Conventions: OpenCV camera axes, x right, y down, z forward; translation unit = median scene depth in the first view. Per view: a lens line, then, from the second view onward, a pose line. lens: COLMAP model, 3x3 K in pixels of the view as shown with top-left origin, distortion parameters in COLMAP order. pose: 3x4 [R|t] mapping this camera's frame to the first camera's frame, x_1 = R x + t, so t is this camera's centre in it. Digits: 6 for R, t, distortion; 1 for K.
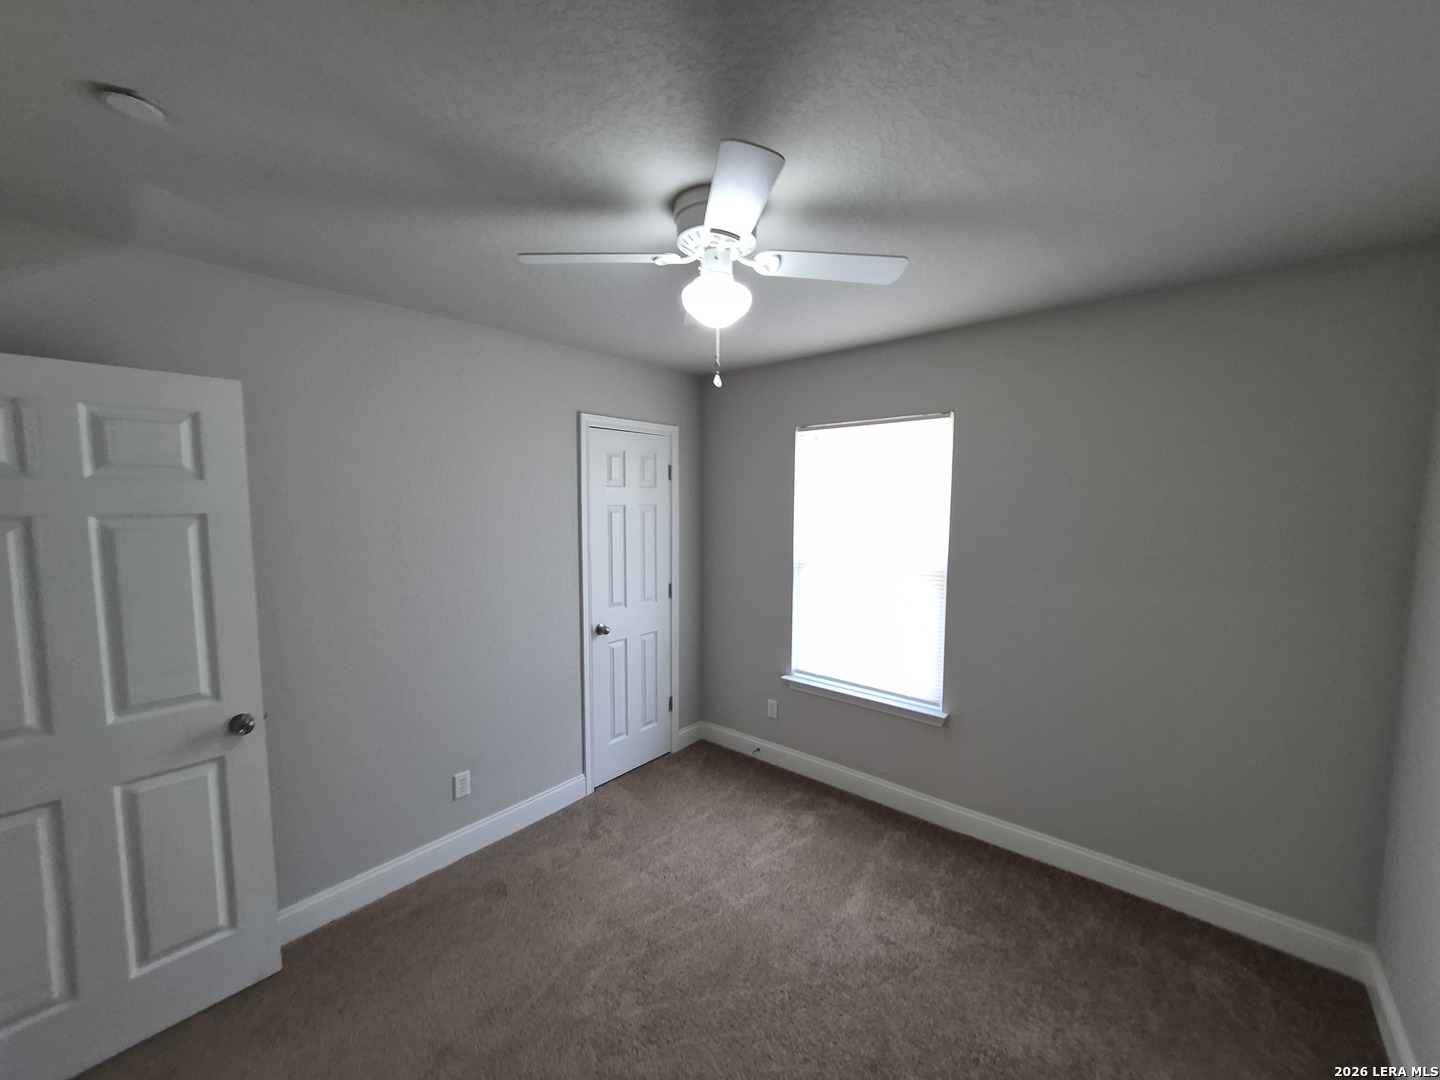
lens RADIAL K [[566.2, 0, 727.3], [0, 566.2, 550.3], [0, 0, 1]] dist [0.007215, -0.000094]
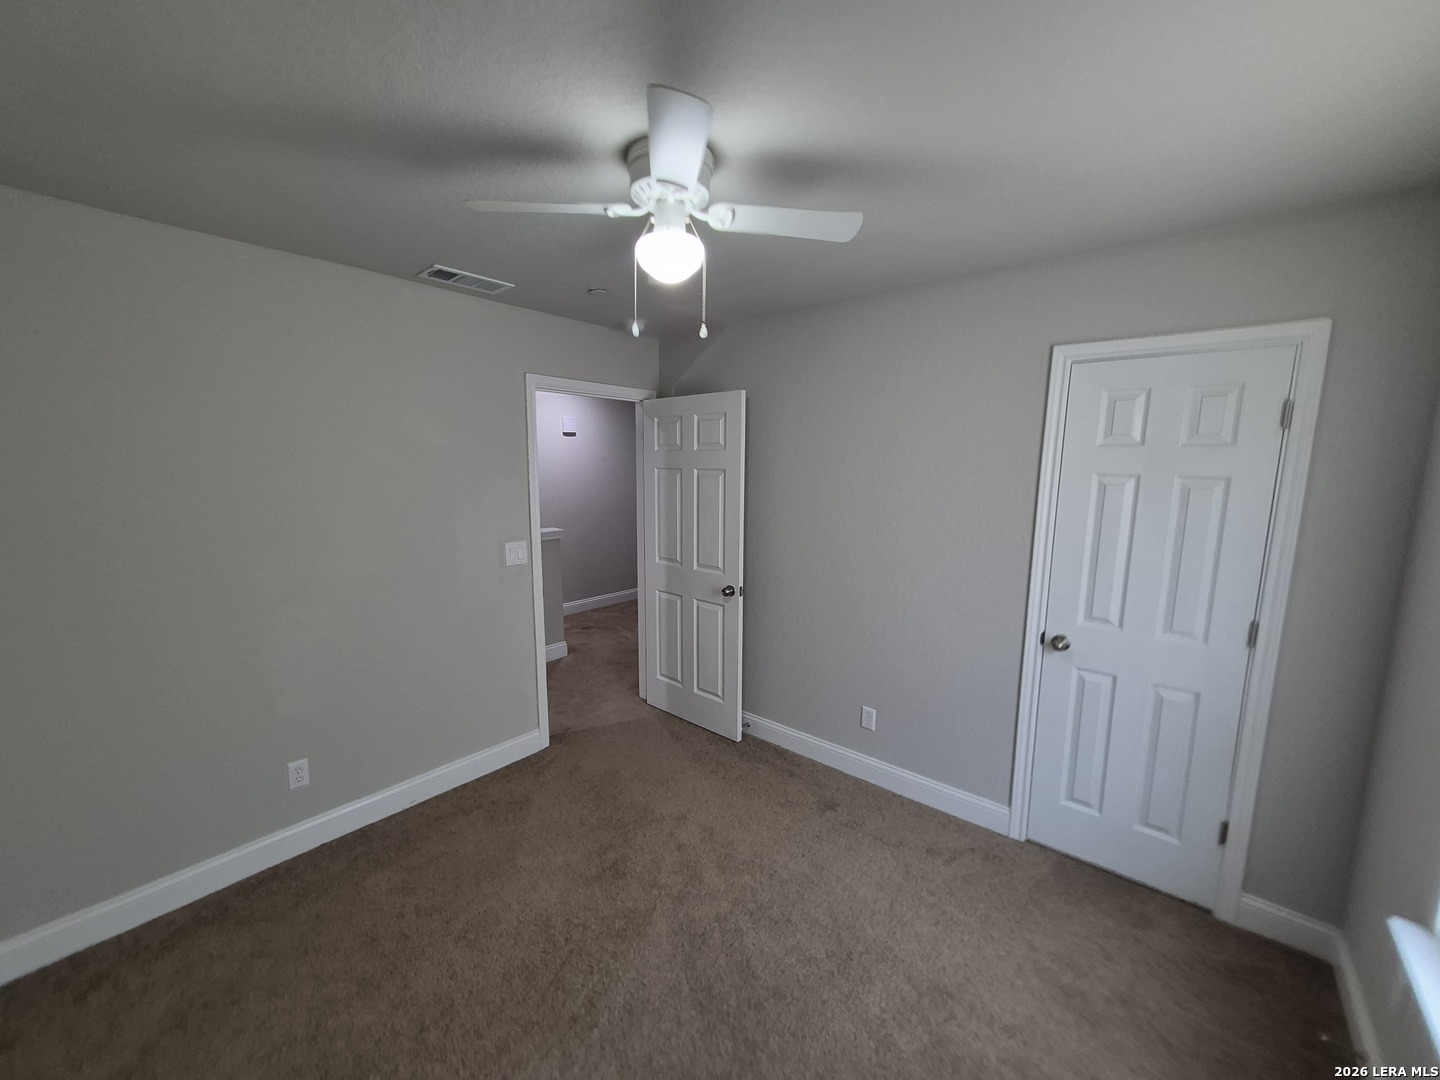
lens RADIAL K [[566.2, 0, 699.5], [0, 566.2, 546.2], [0, 0, 1]] dist [0.007215, -0.000094]
pose [[-0.016731, 0.154908, -0.987787, 0.514413], [-0.098704, 0.982844, 0.155805, -0.055146], [0.994976, 0.100105, -0.001154, 0.548947]]
